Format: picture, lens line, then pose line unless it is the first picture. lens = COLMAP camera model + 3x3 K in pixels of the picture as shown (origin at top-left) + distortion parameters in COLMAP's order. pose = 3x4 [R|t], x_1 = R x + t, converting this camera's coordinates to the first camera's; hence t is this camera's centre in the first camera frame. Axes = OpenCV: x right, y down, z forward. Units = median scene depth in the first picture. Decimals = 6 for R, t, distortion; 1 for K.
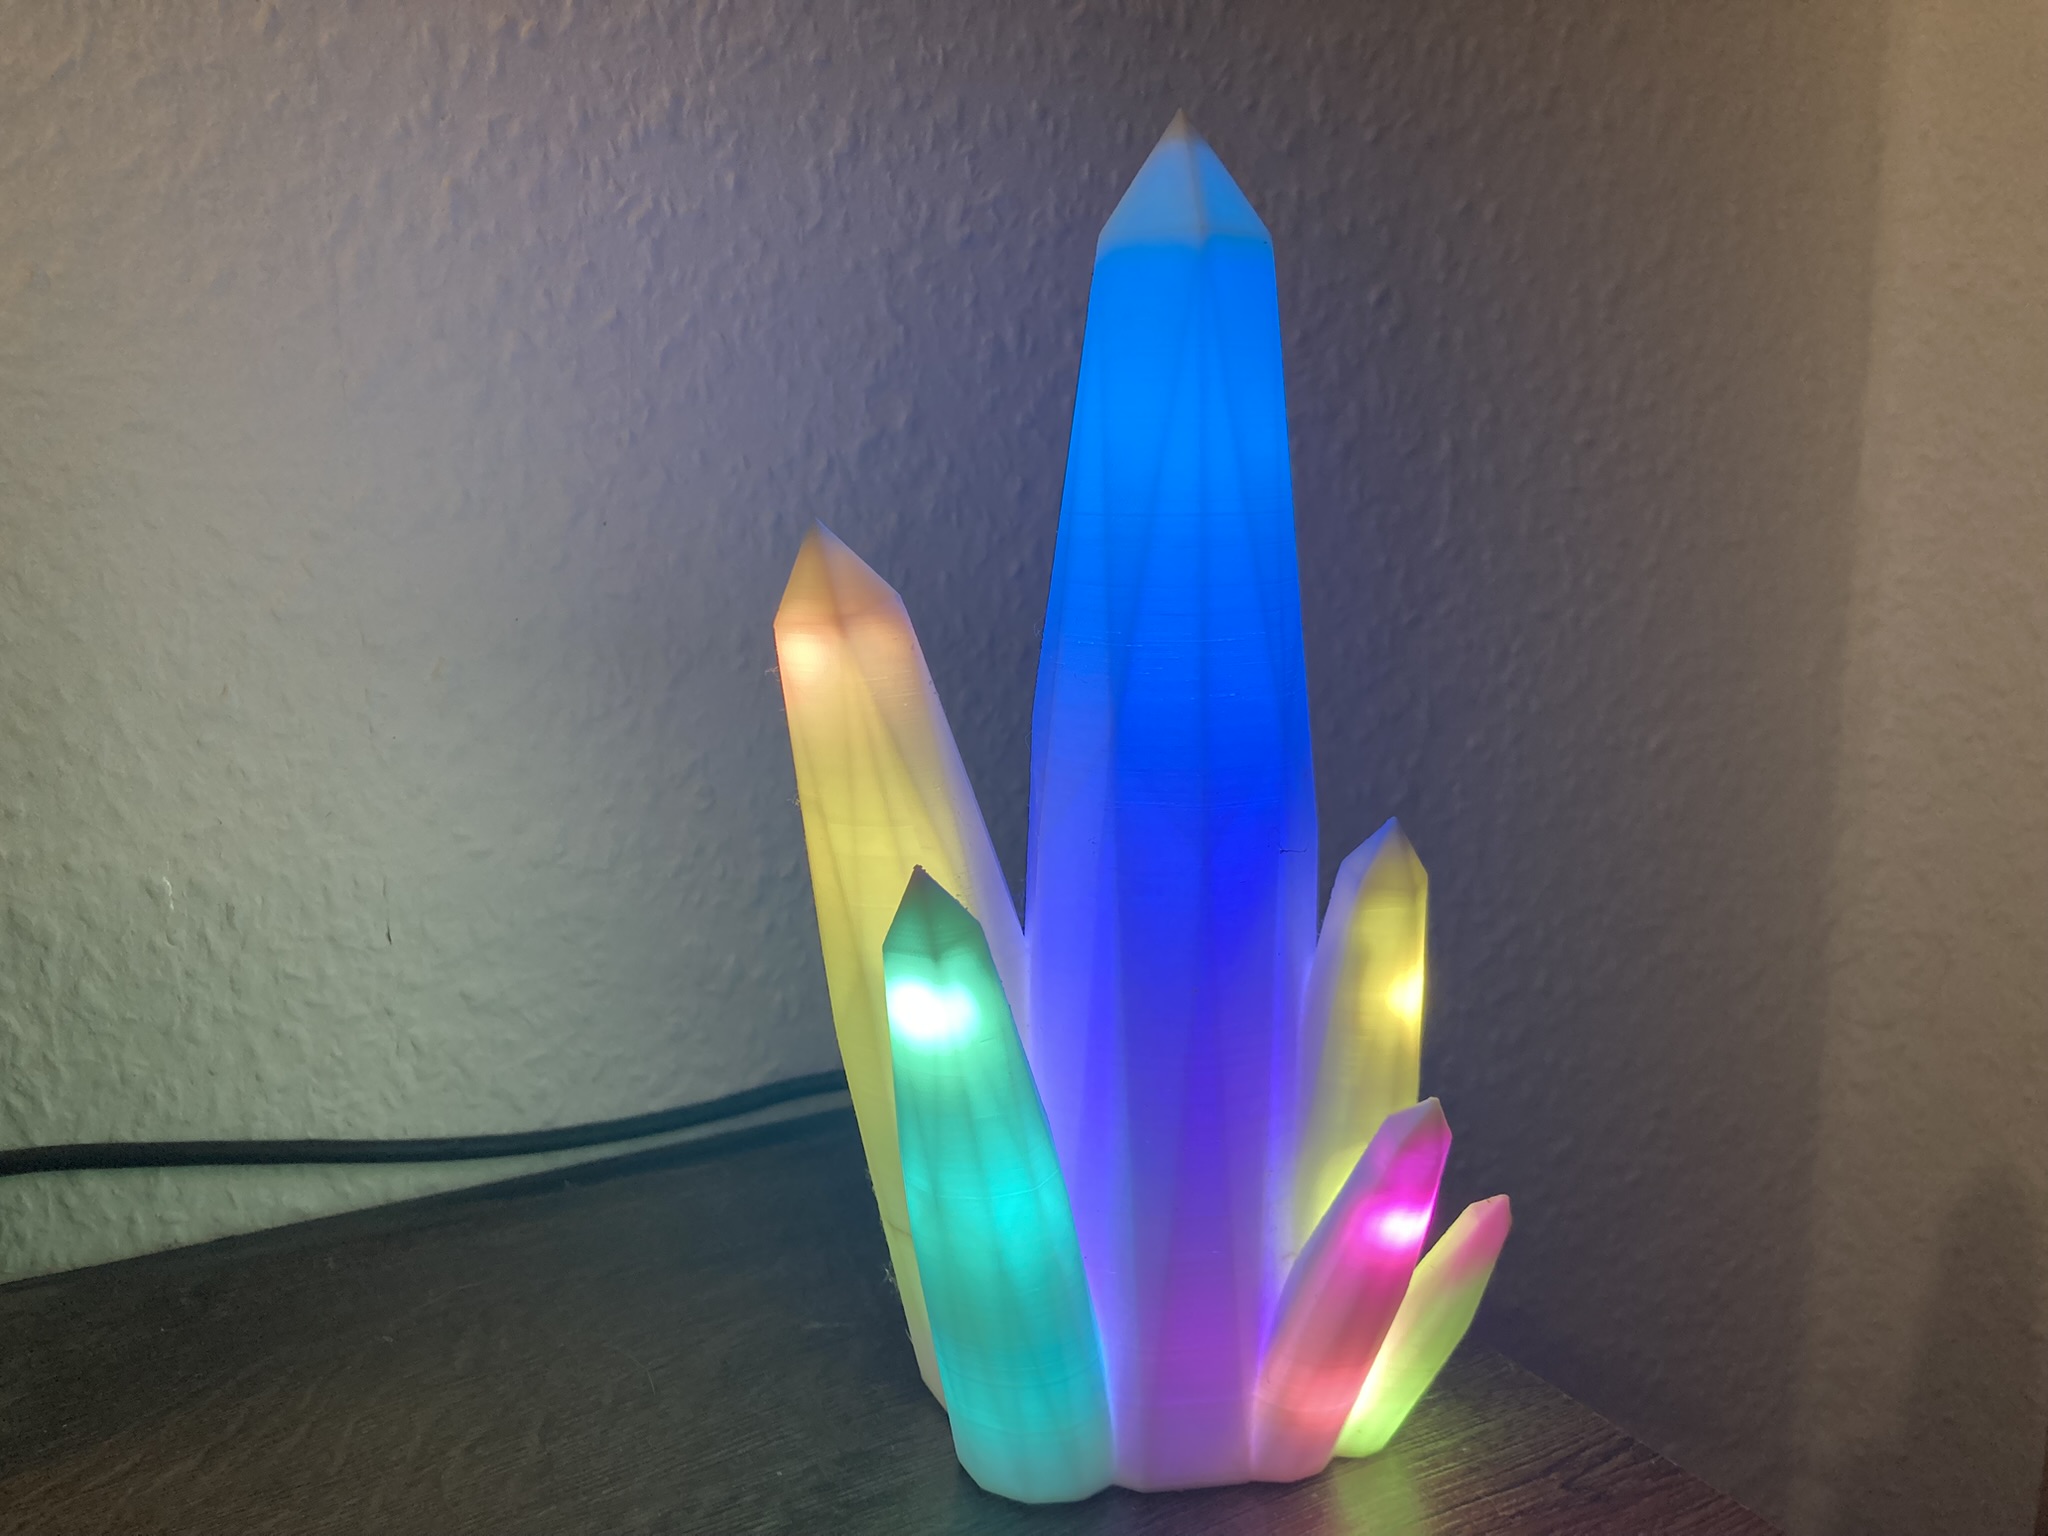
lens RADIAL K [[1604.7, 0, 993.7], [0, 1604.7, 754.8], [0, 0, 1]] dist [-0.023602, 0.018178]
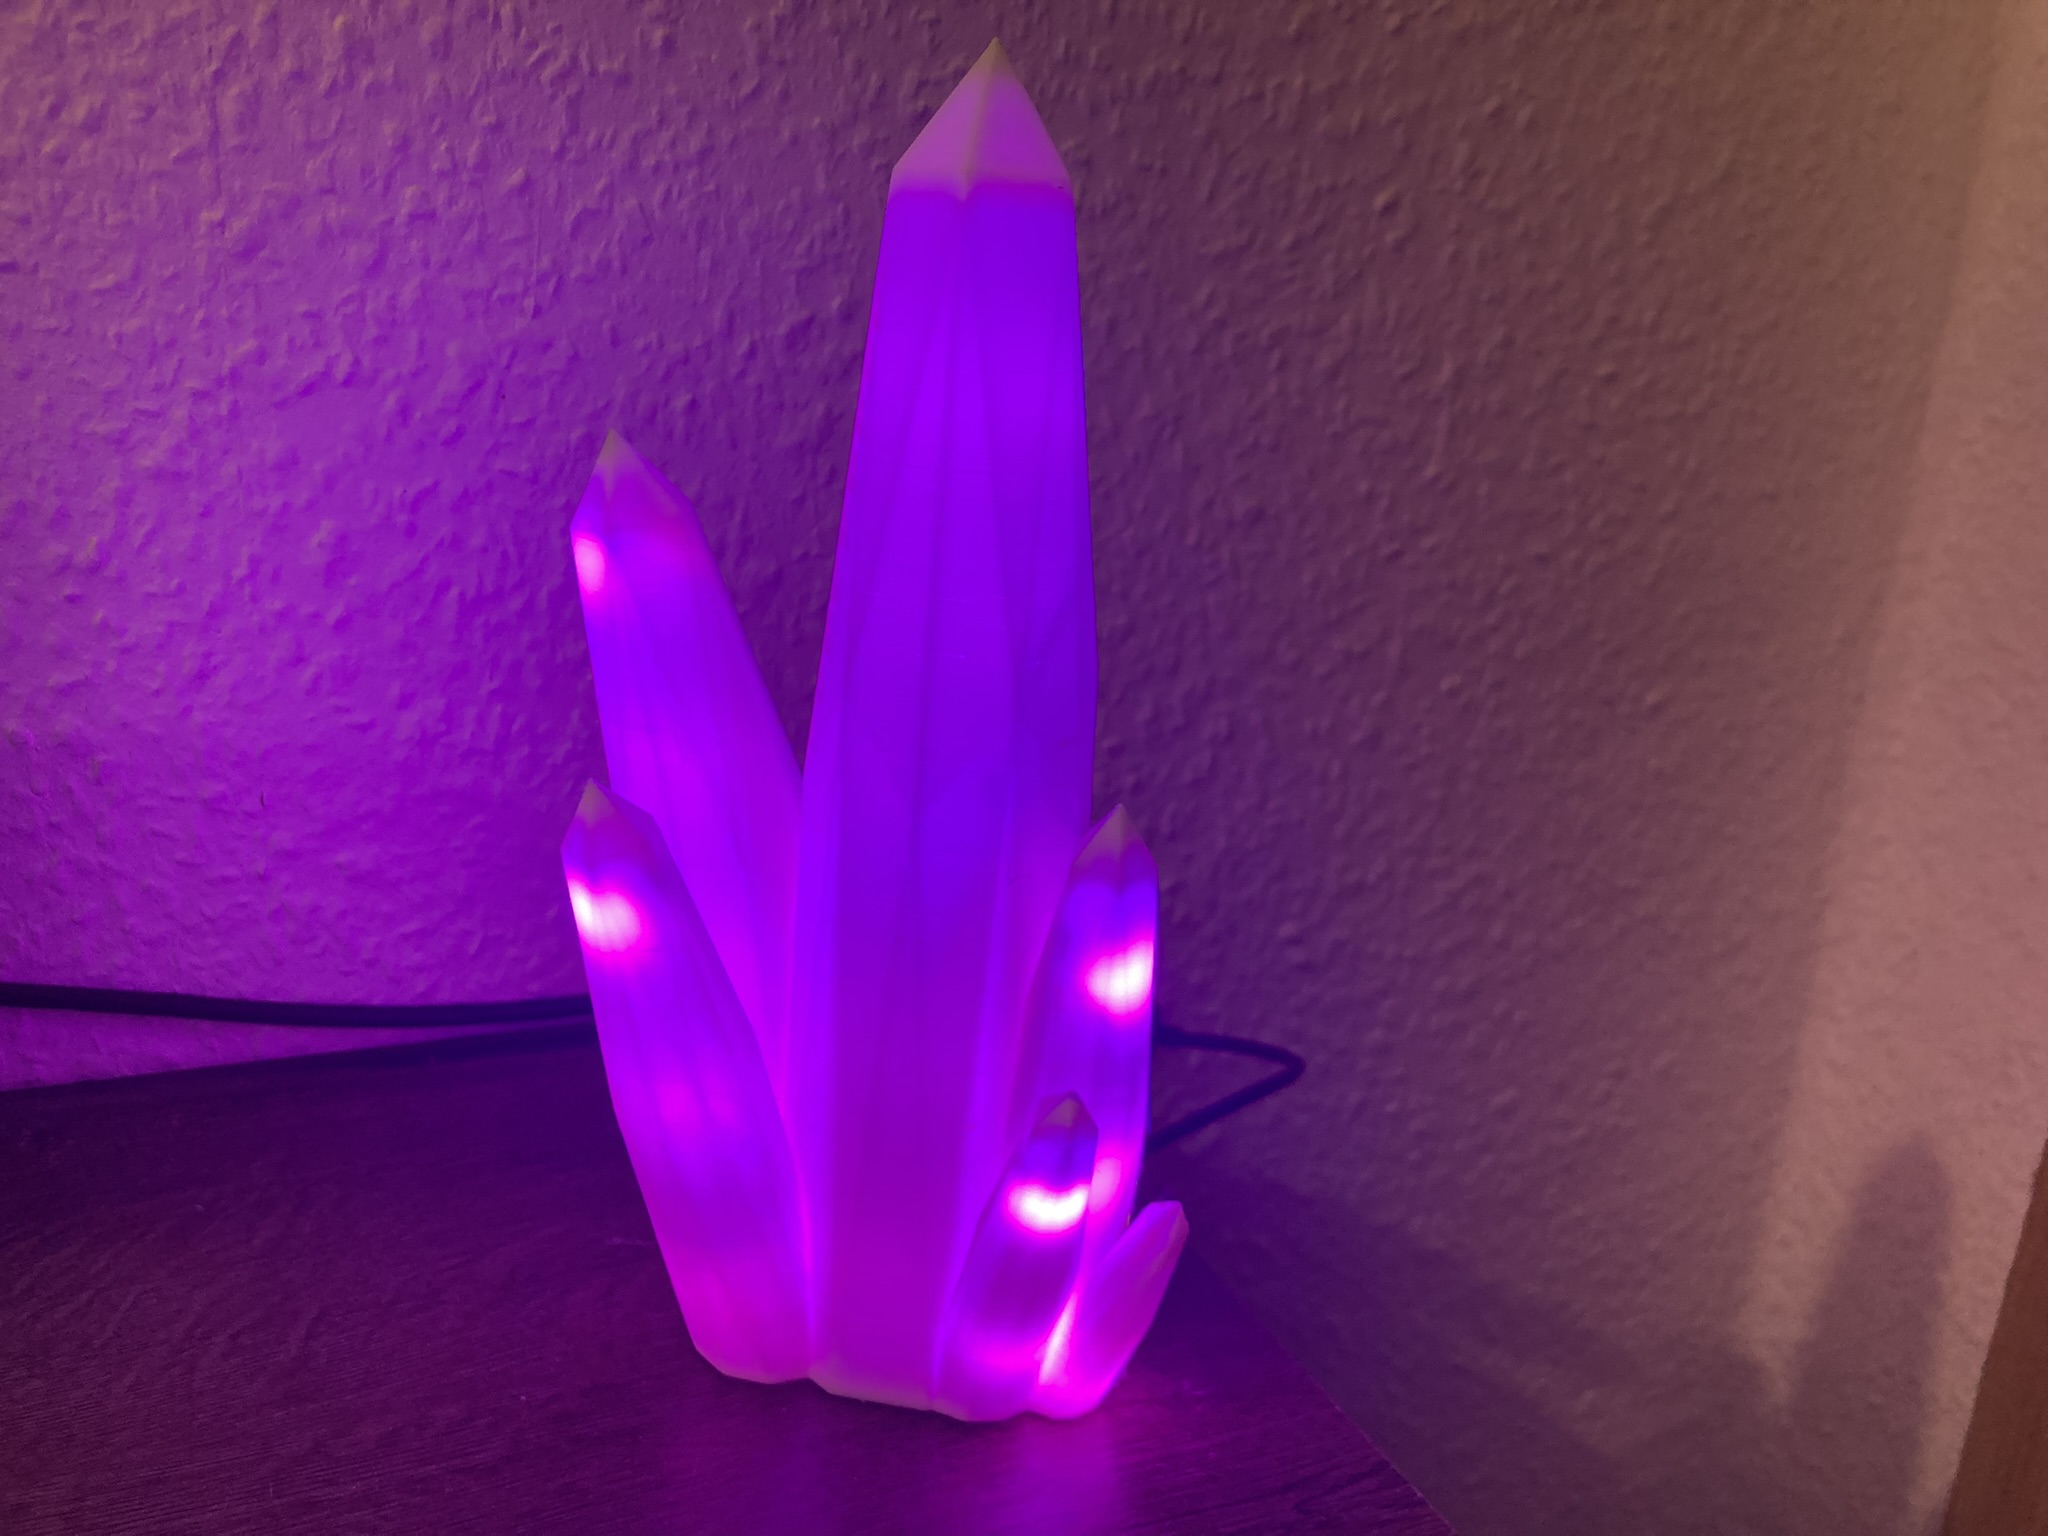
lens RADIAL K [[1604.7, 0, 1029.3], [0, 1604.7, 750.2], [0, 0, 1]] dist [-0.023602, 0.018178]
pose [[0.994085, 0.095600, -0.051534, 0.135411], [-0.089767, 0.990350, 0.105591, -0.061814], [0.061132, -0.100340, 0.993073, 0.042154]]
